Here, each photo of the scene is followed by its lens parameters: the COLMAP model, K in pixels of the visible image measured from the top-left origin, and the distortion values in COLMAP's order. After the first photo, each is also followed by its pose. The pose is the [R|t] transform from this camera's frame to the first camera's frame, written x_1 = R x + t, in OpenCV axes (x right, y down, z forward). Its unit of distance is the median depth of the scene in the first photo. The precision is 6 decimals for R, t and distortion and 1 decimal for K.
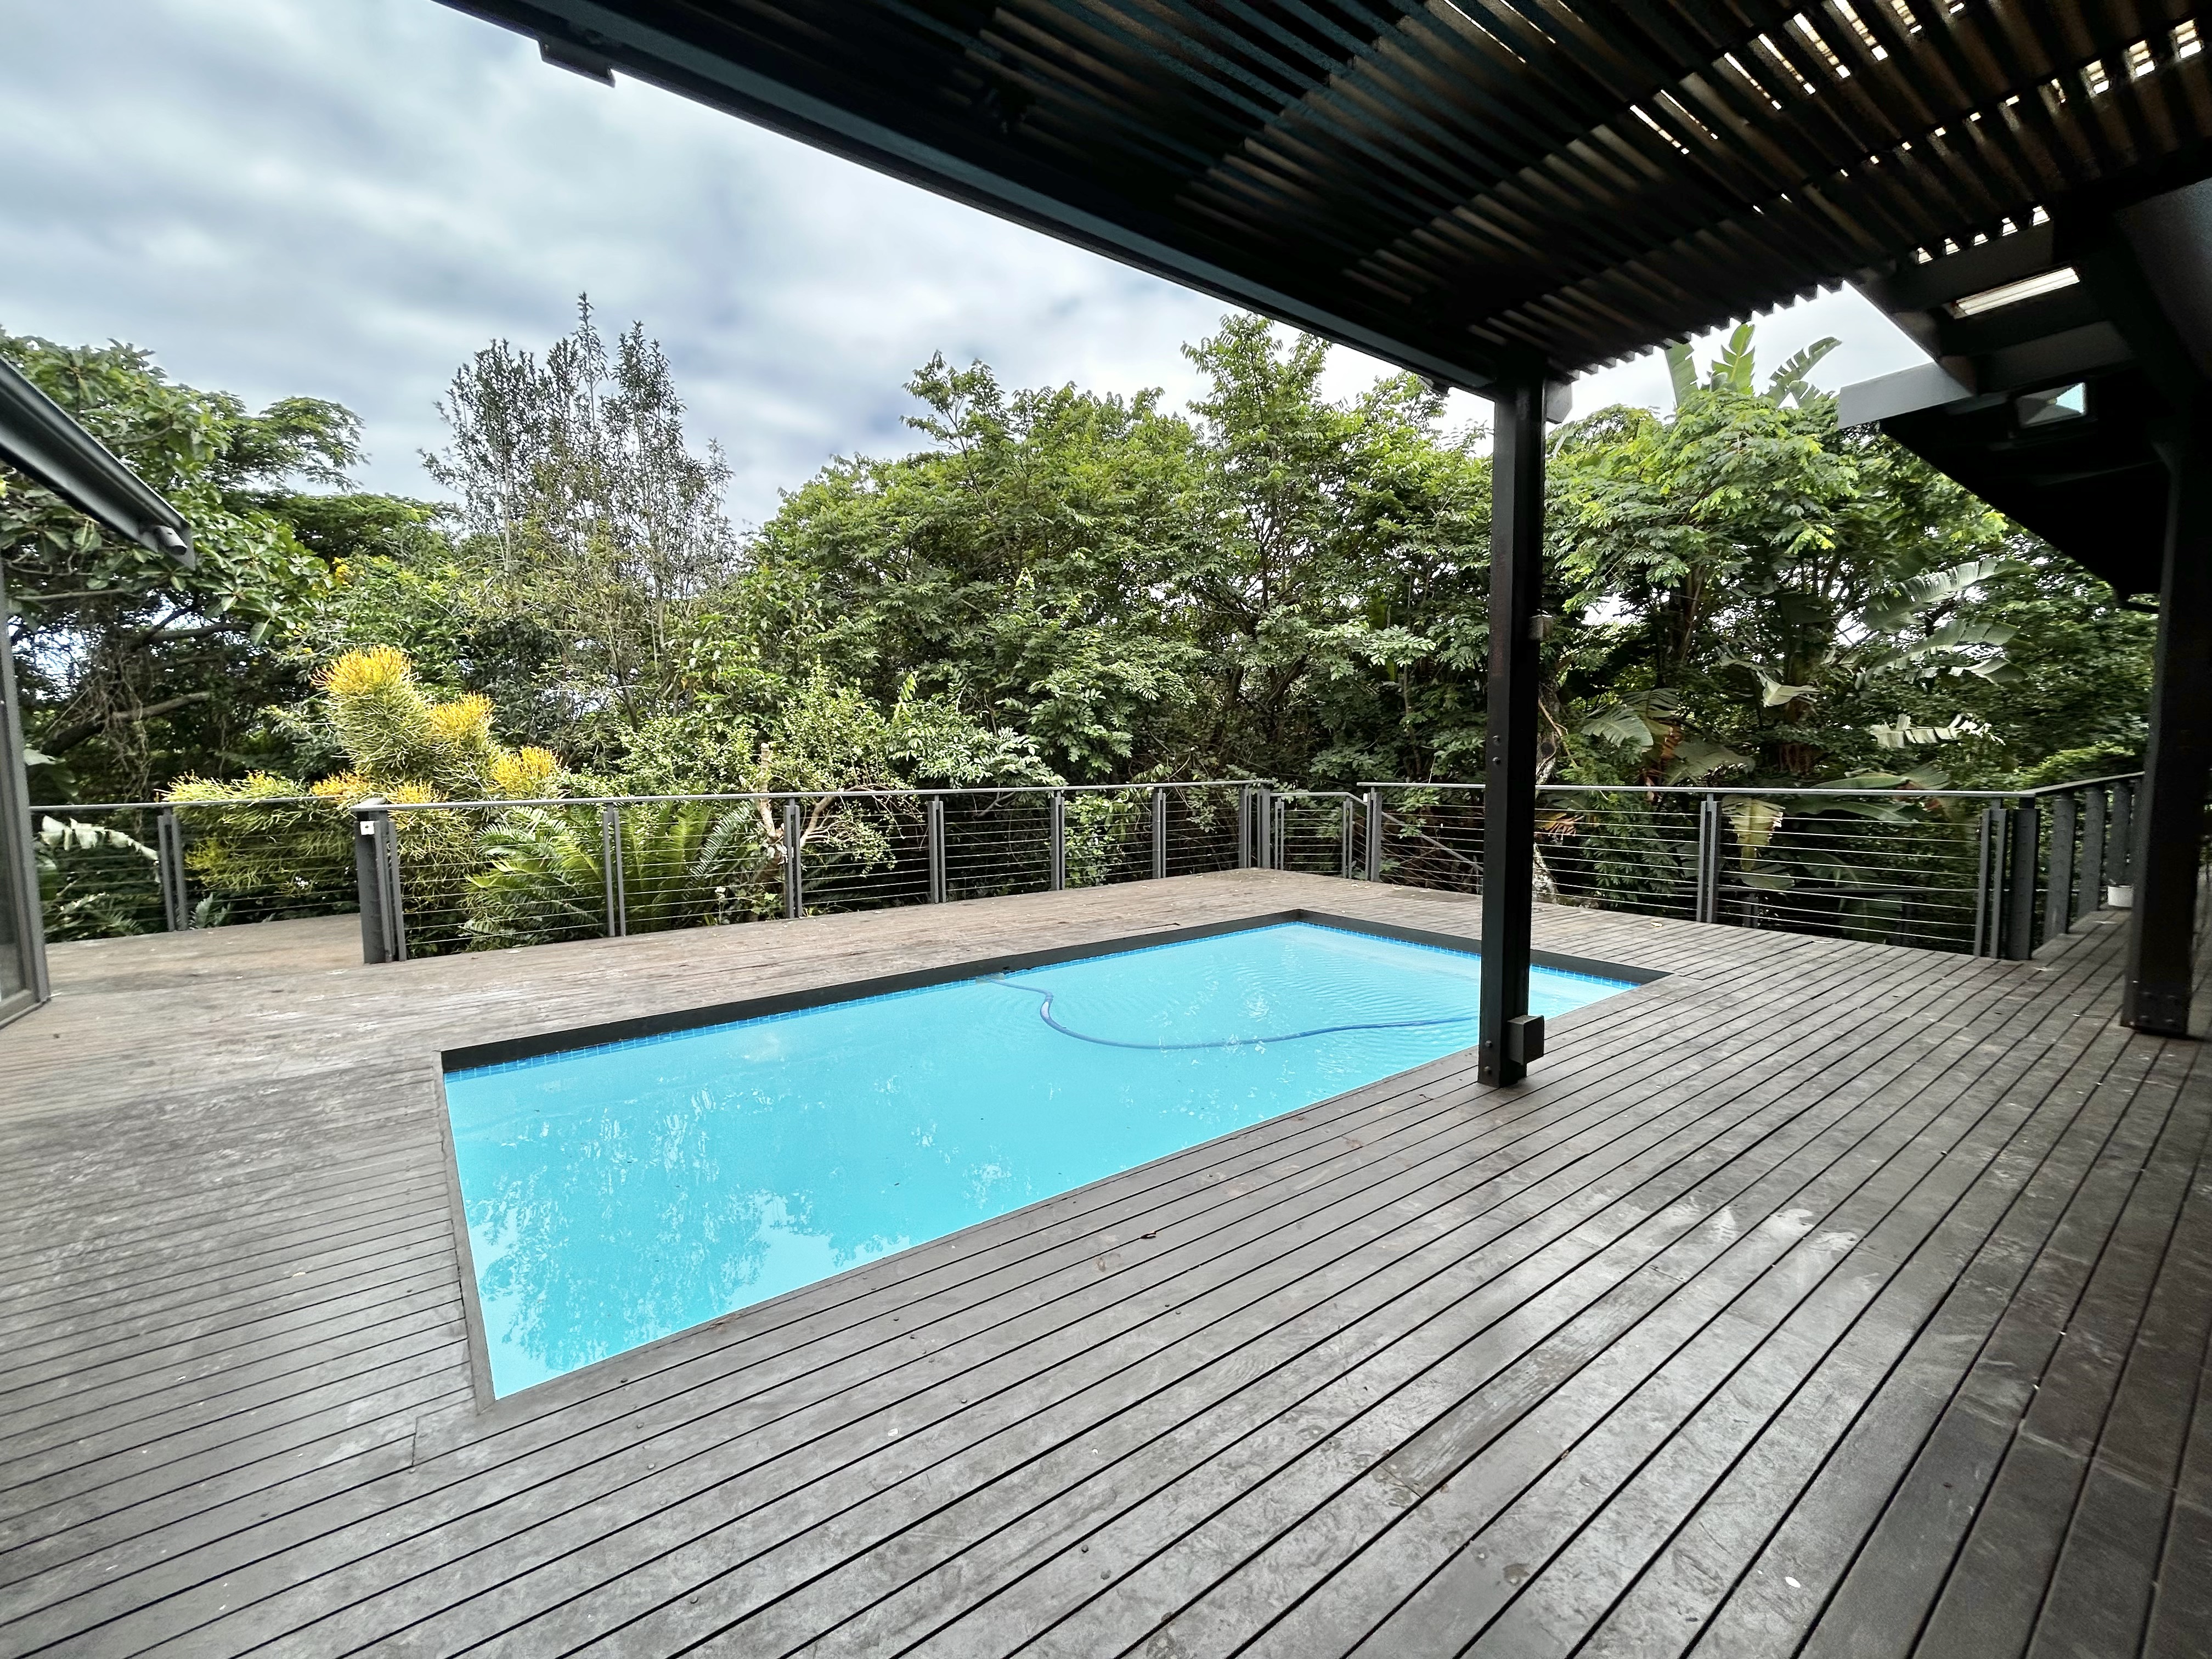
lens RADIAL K [[896.2, 0, 1117.8], [0, 896.2, 829.8], [0, 0, 1]] dist [0.022638, 0.000152]
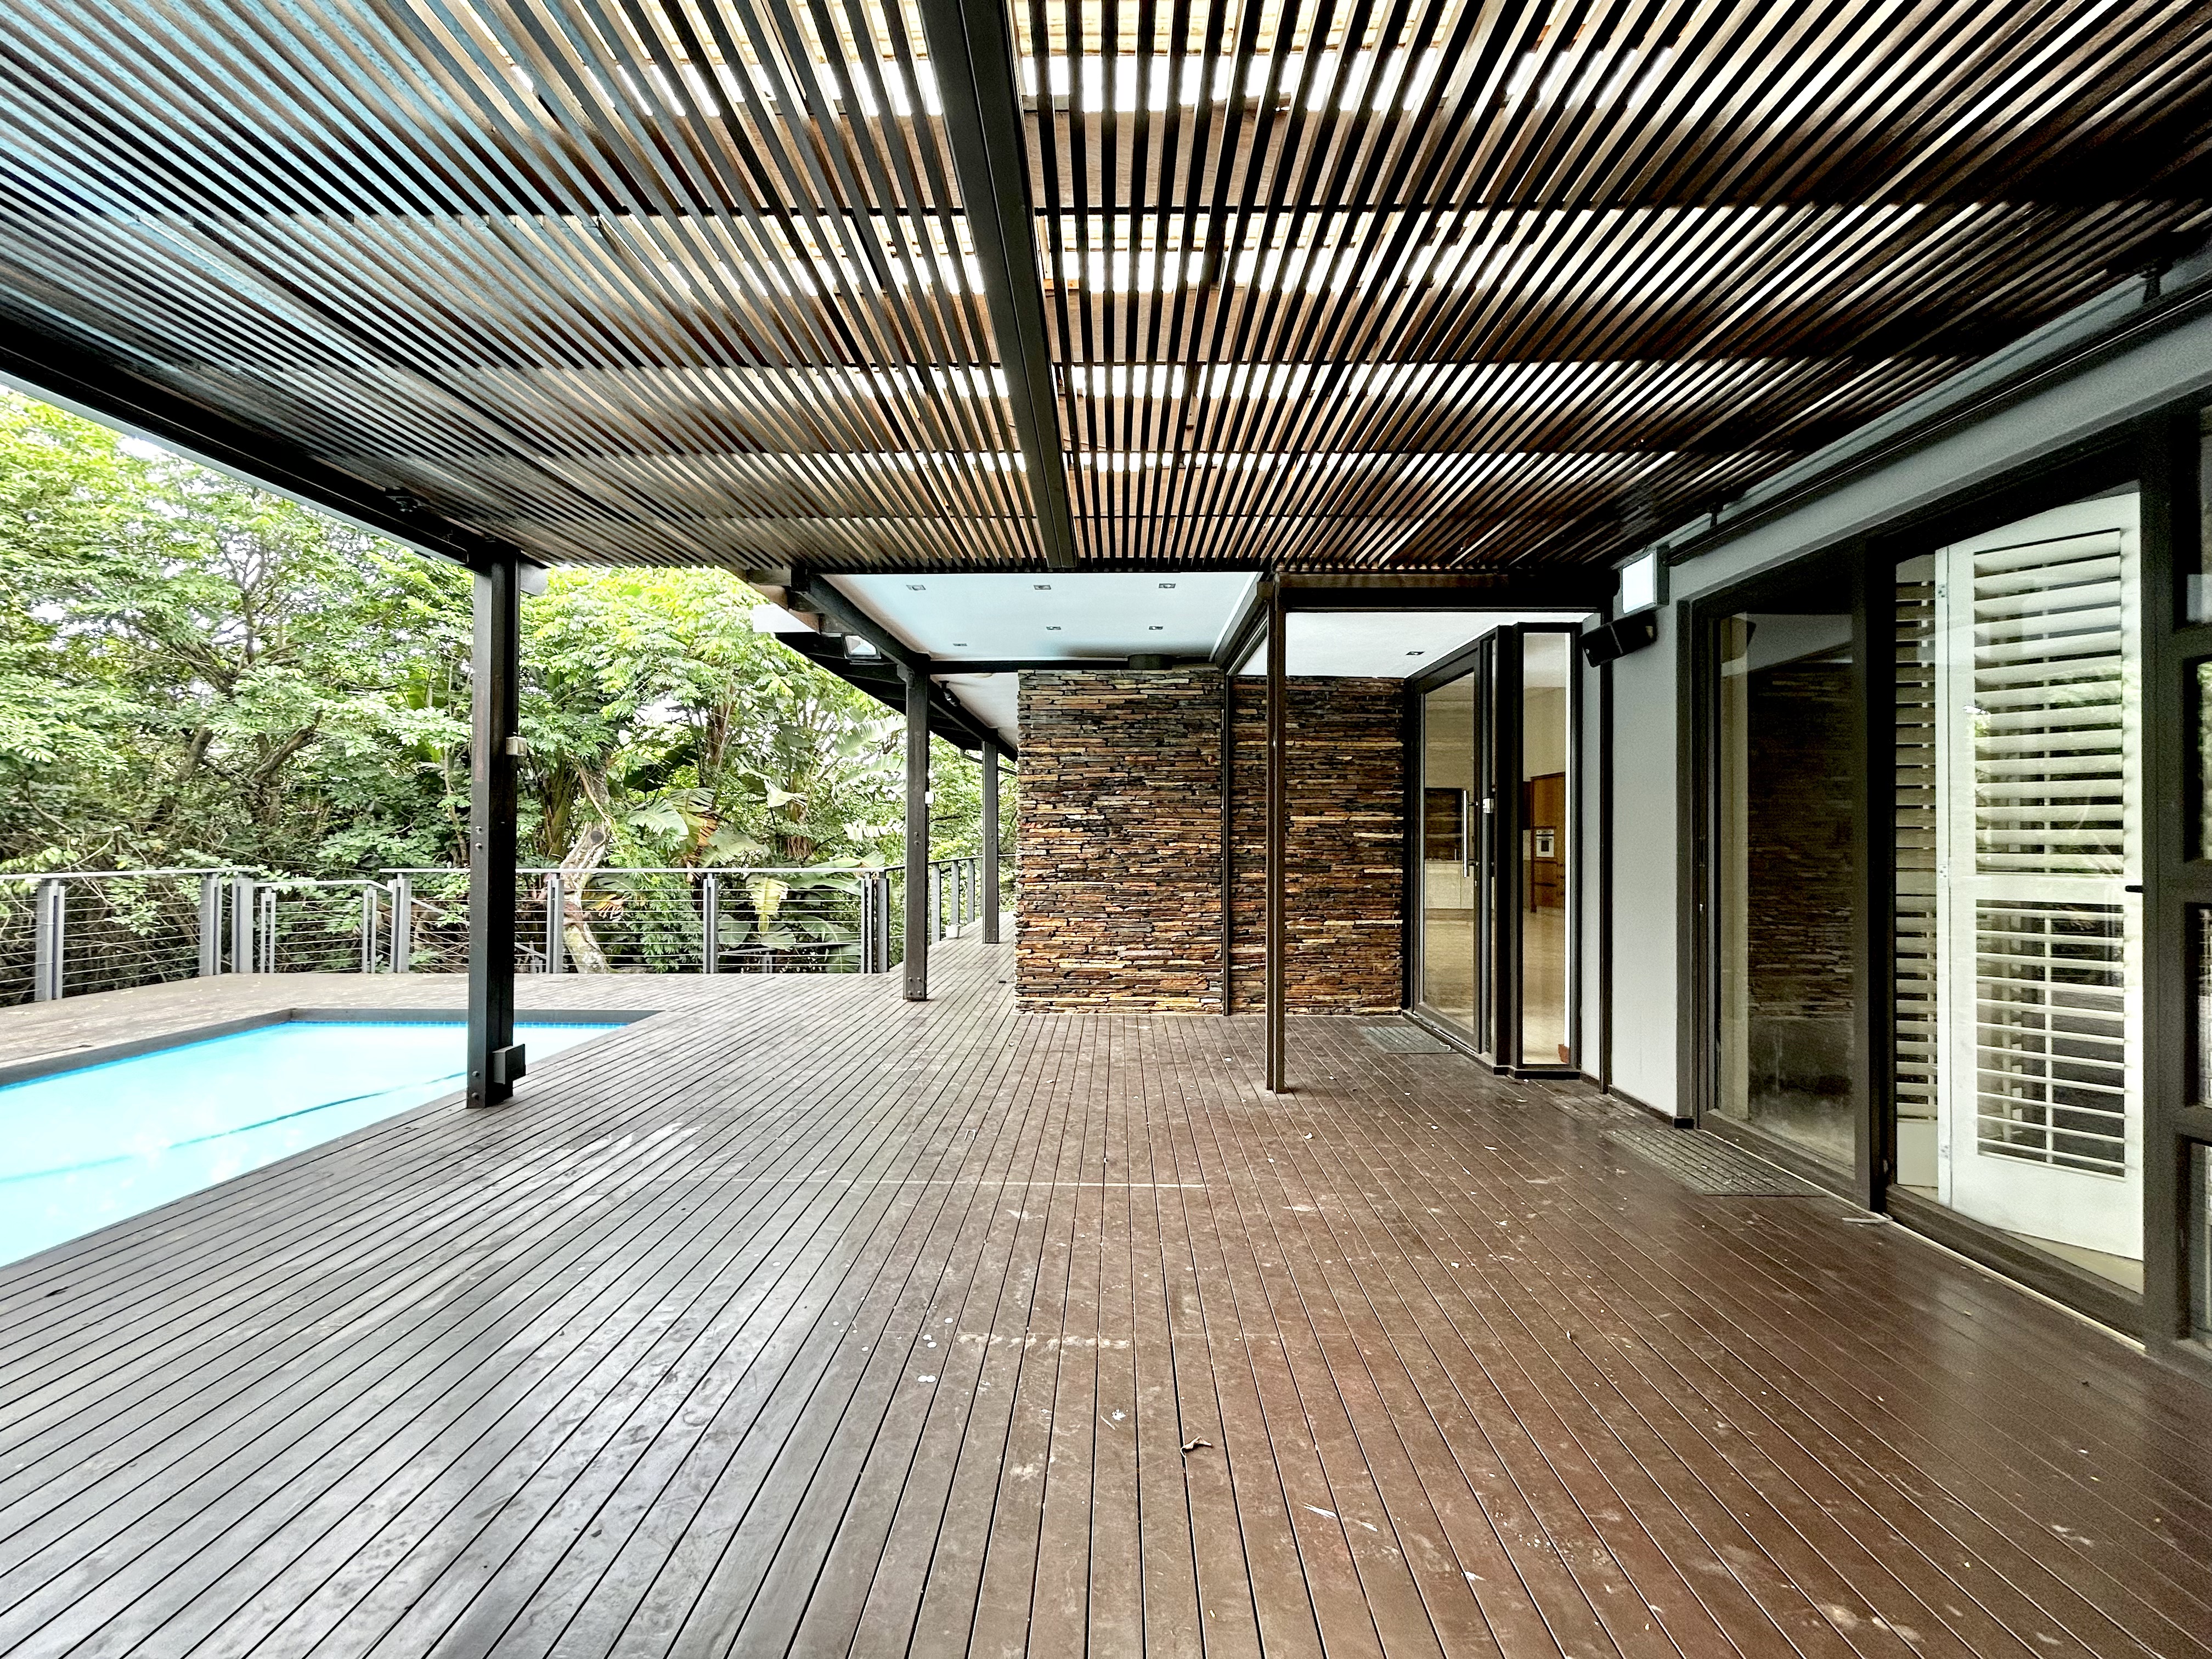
lens RADIAL K [[891.2, 0, 1097.8], [0, 891.2, 829.4], [0, 0, 1]] dist [0.001302, -0.000288]
pose [[0.607998, 0.022031, 0.793633, -0.013944], [0.055780, 0.995959, -0.070381, 0.012197], [-0.791977, 0.087060, 0.604312, -0.137780]]
